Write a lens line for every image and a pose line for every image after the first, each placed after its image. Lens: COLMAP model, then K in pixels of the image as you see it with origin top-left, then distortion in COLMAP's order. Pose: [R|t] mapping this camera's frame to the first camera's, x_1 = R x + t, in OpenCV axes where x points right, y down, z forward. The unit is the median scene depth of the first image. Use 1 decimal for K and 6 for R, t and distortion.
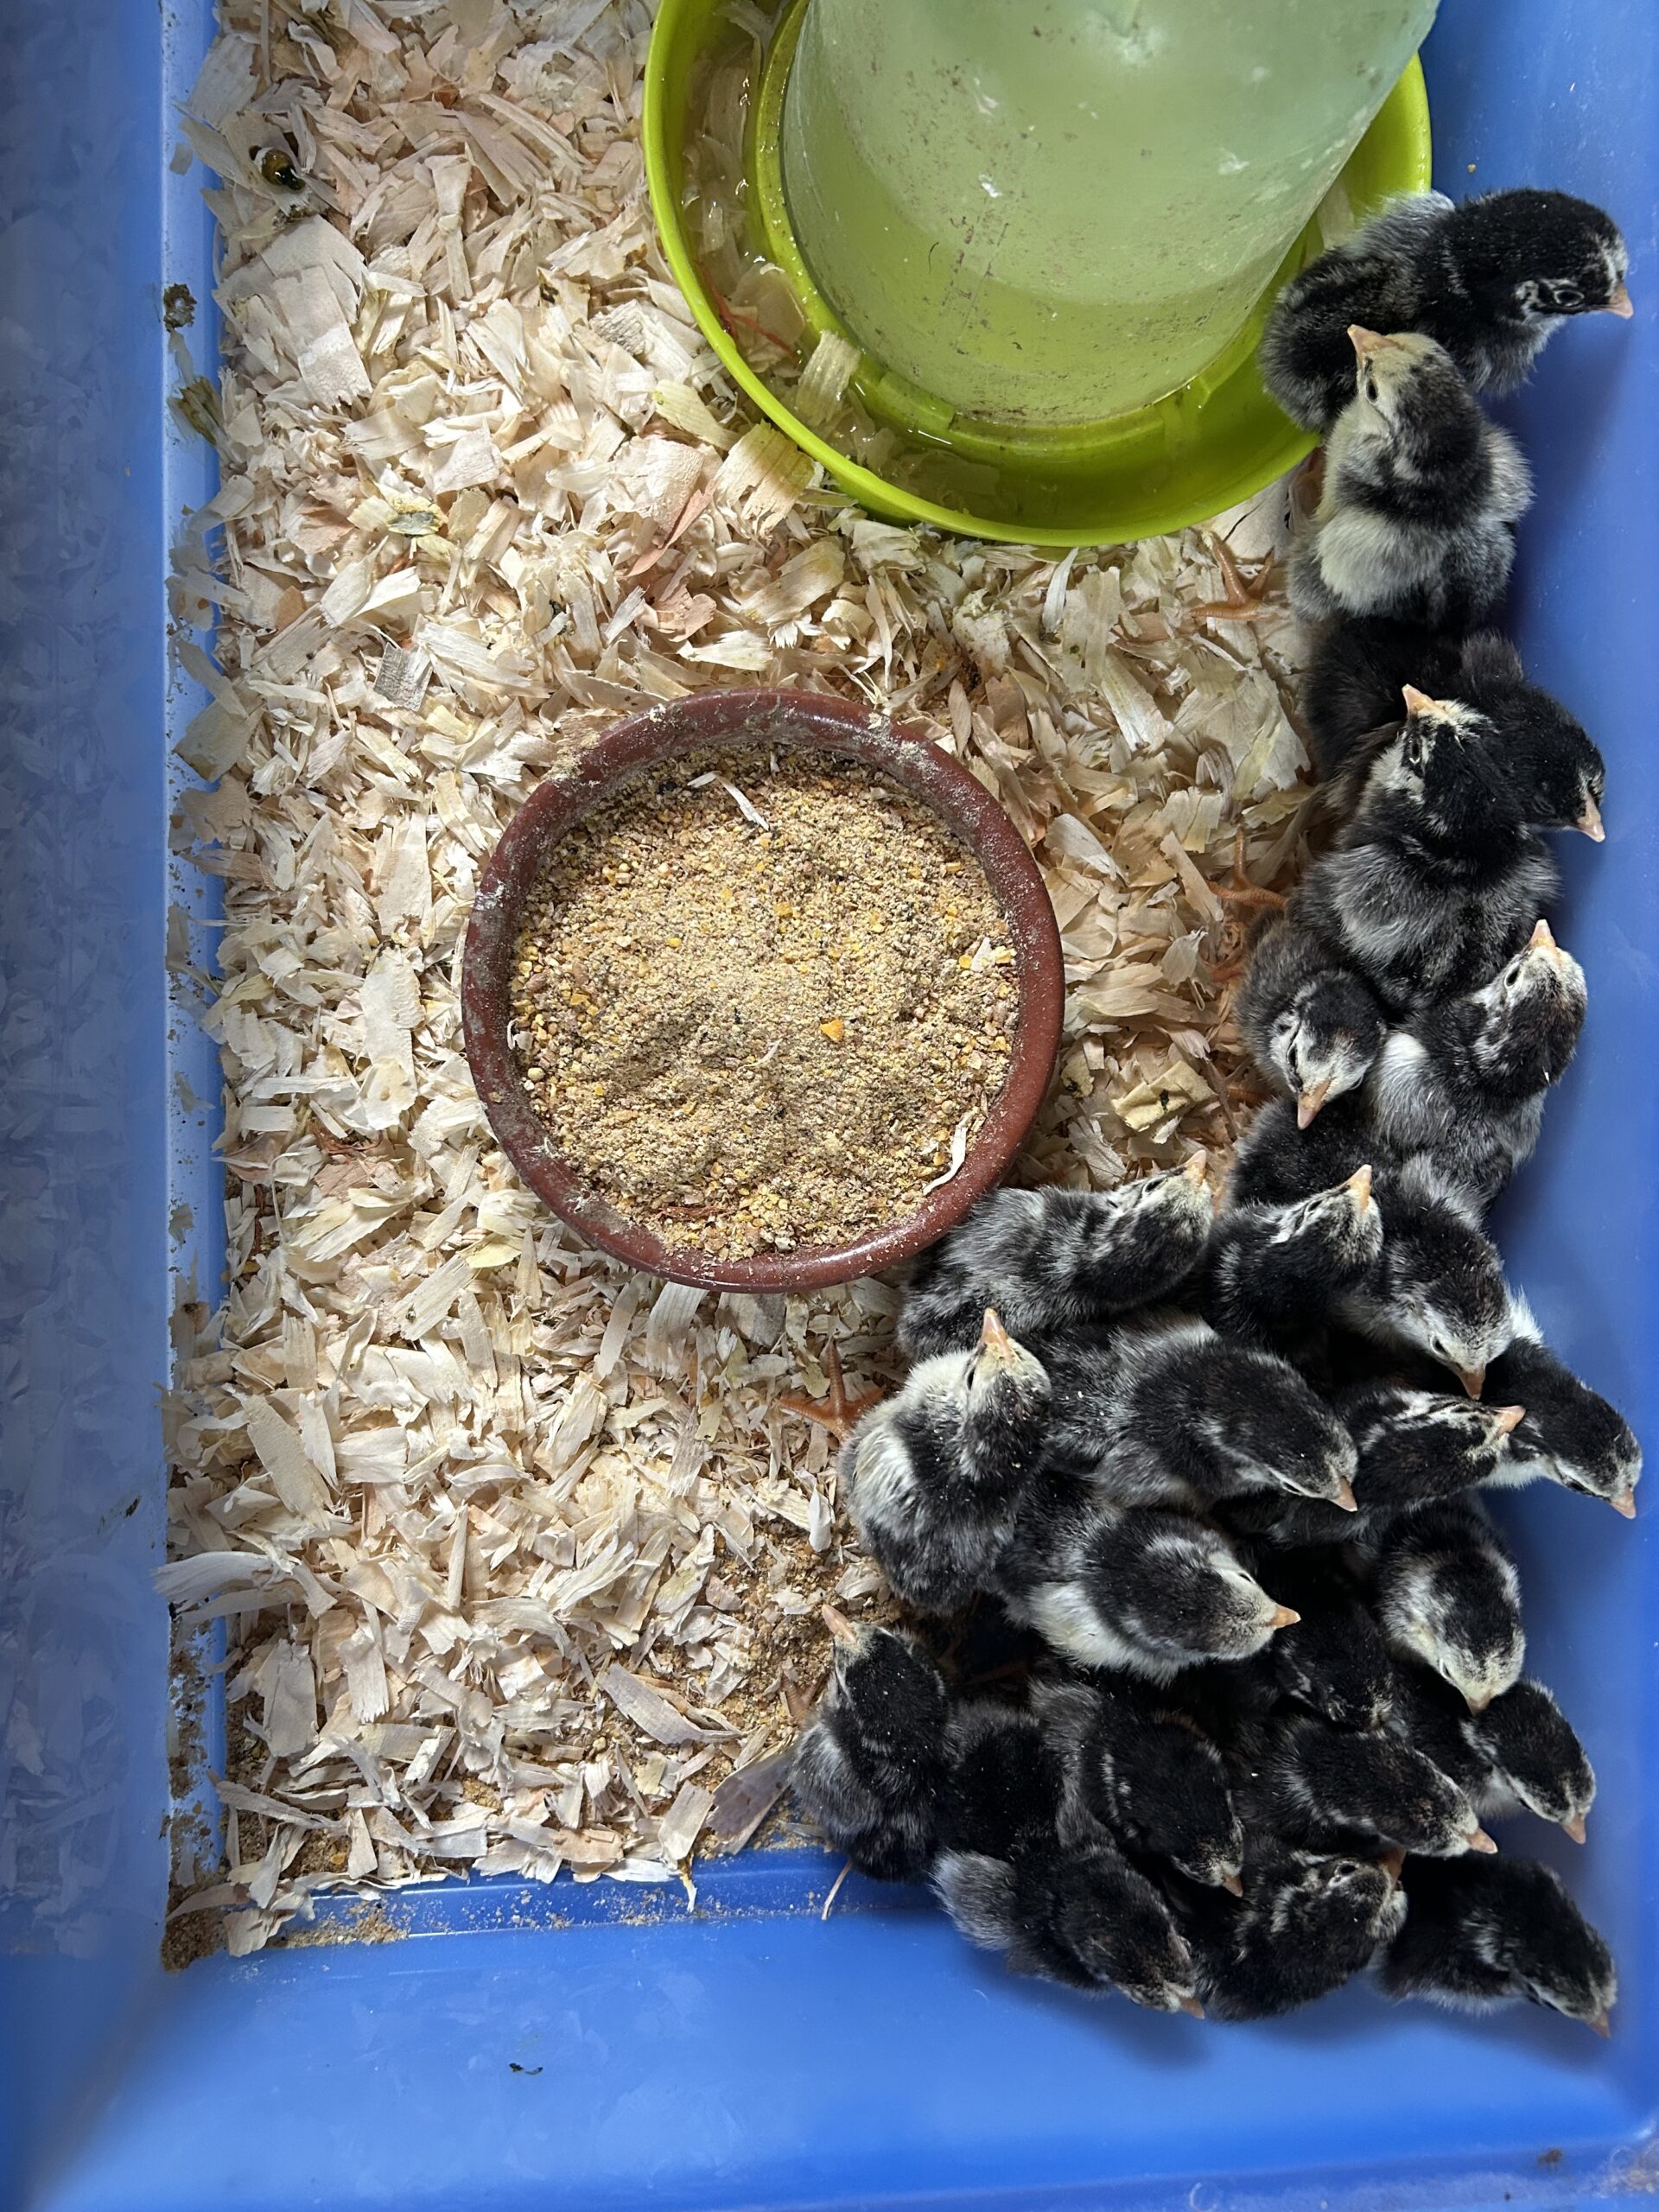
lens RADIAL K [[1680.0, 0, 829.5], [0, 1680.0, 1106.0], [0, 0, 1]] dist [0.271889, -0.526329]
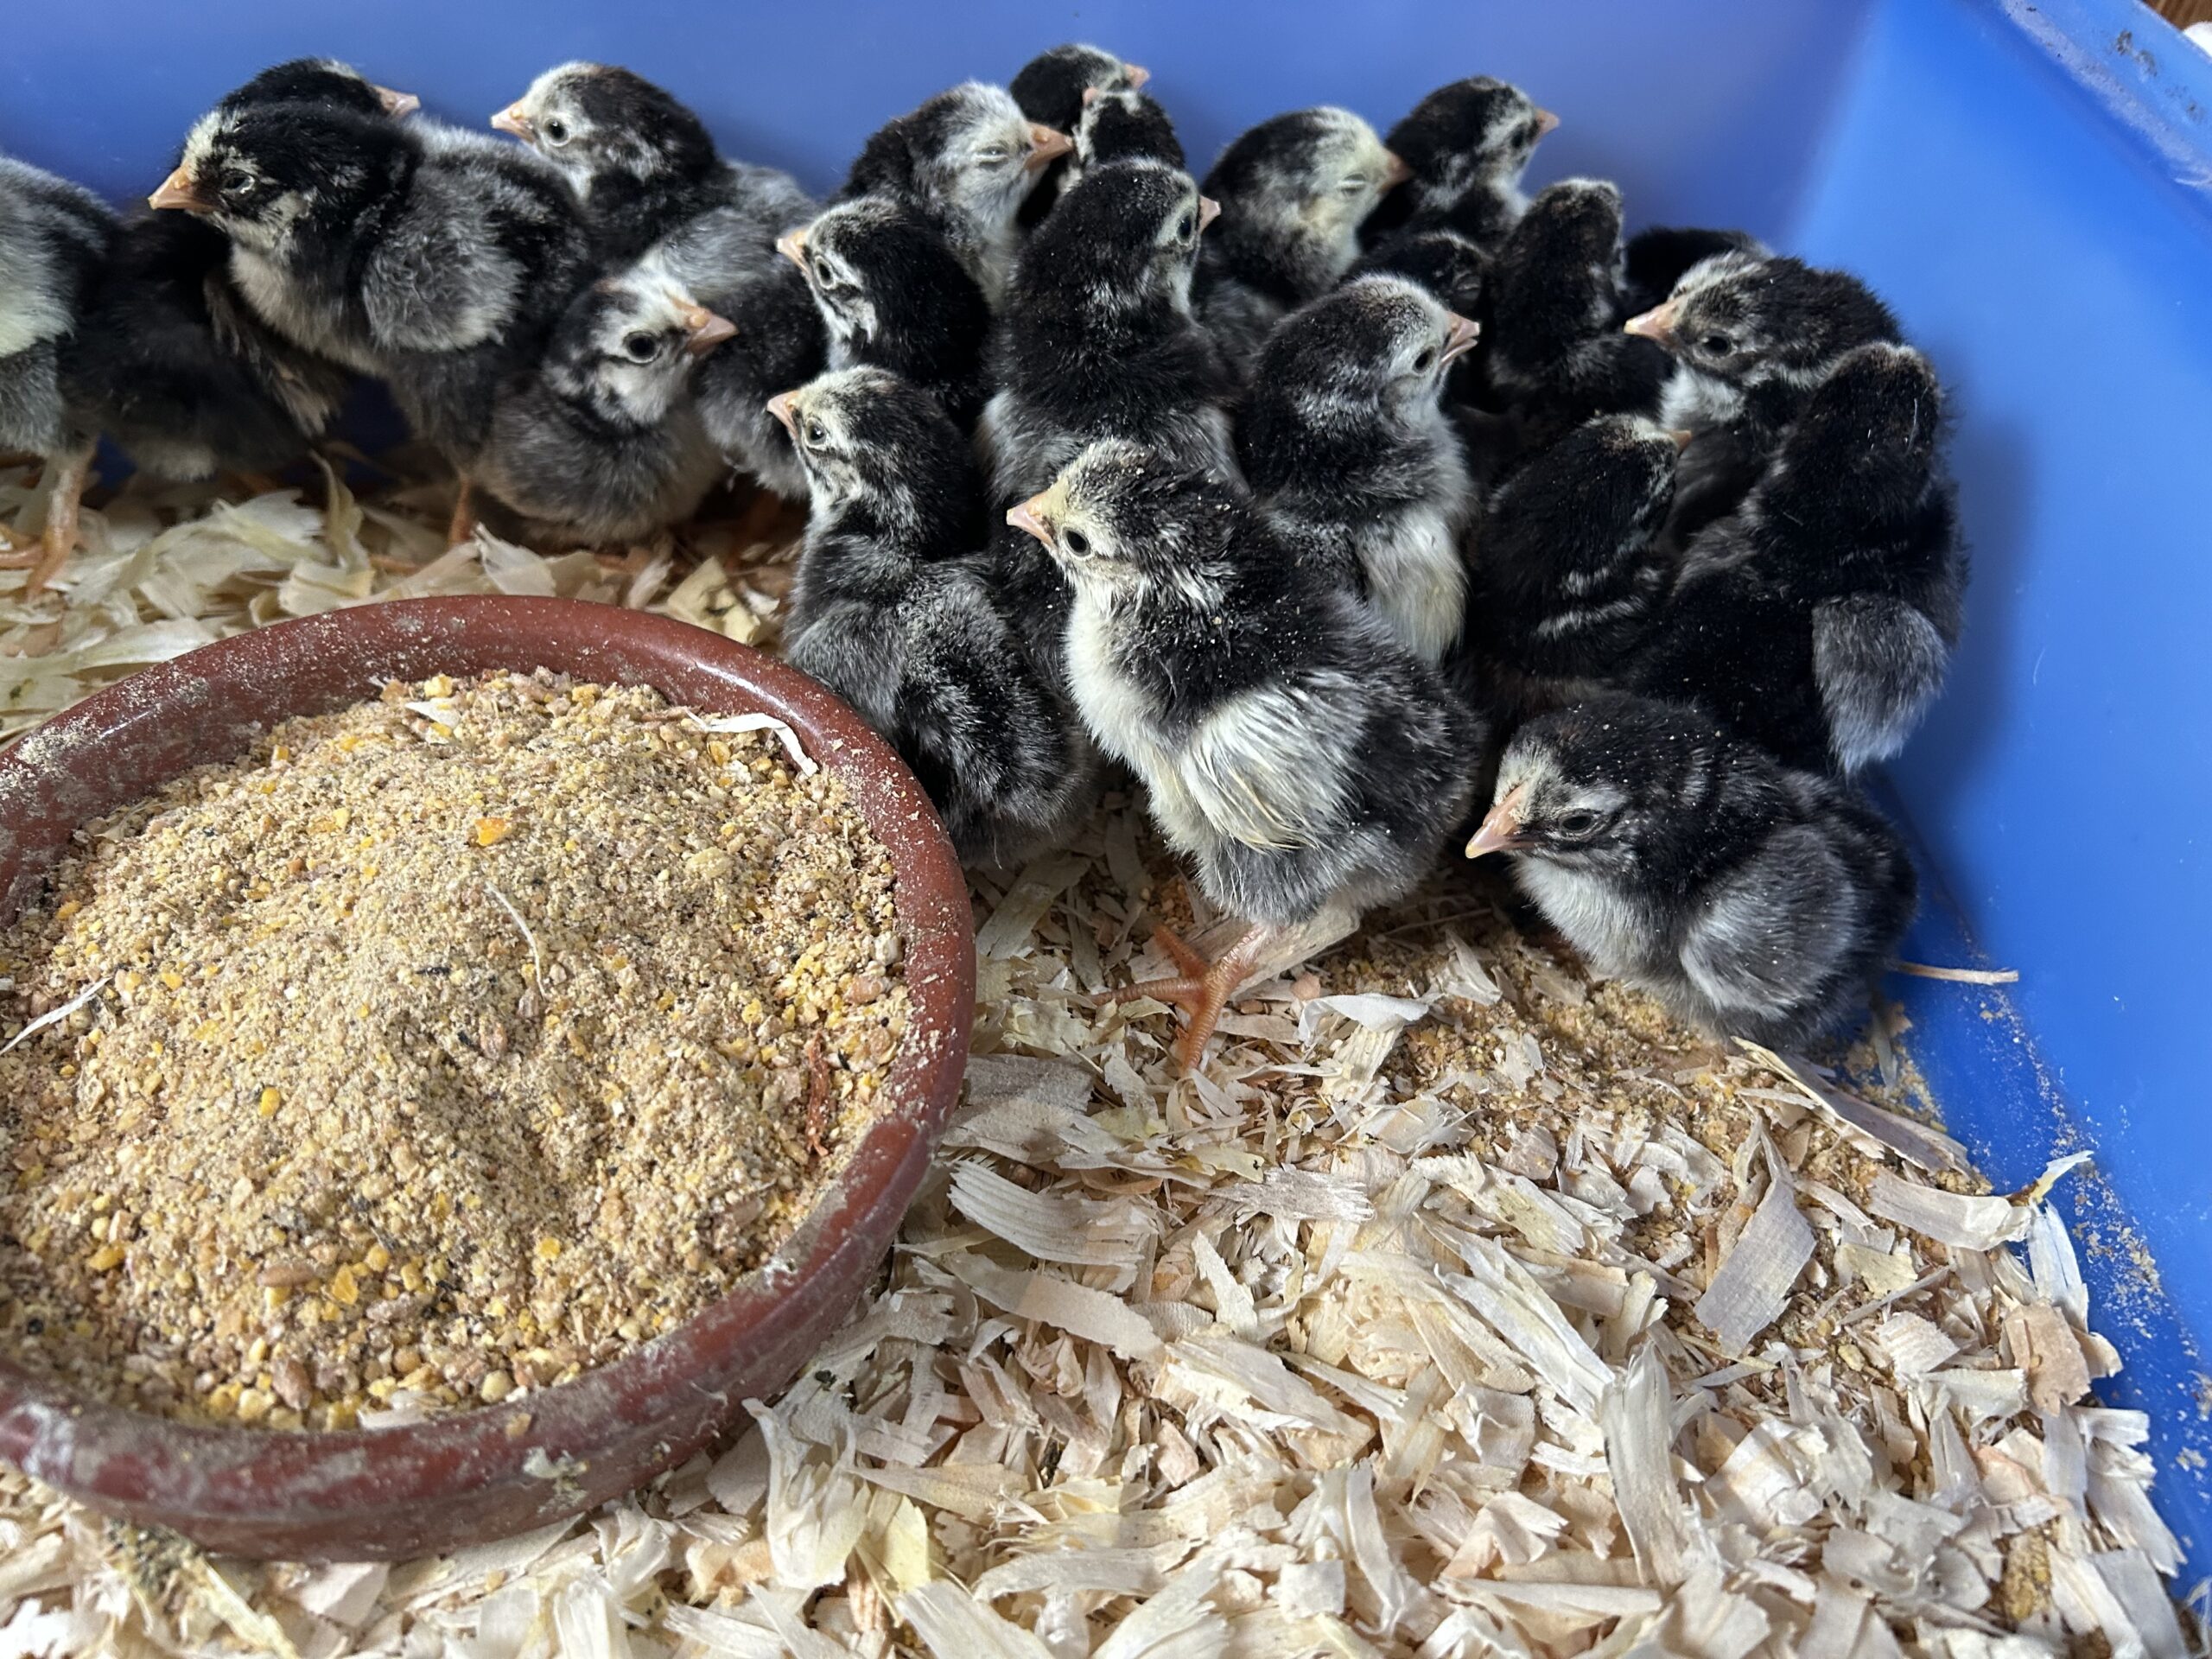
lens RADIAL K [[1705.9, 0, 1030.4], [0, 1705.9, 830.3], [0, 0, 1]] dist [0.049136, -0.057163]
pose [[-0.023184, -0.806346, 0.590990, -0.313571], [0.999469, -0.005146, 0.032186, 0.106340], [-0.022912, 0.591422, 0.806037, 0.501436]]
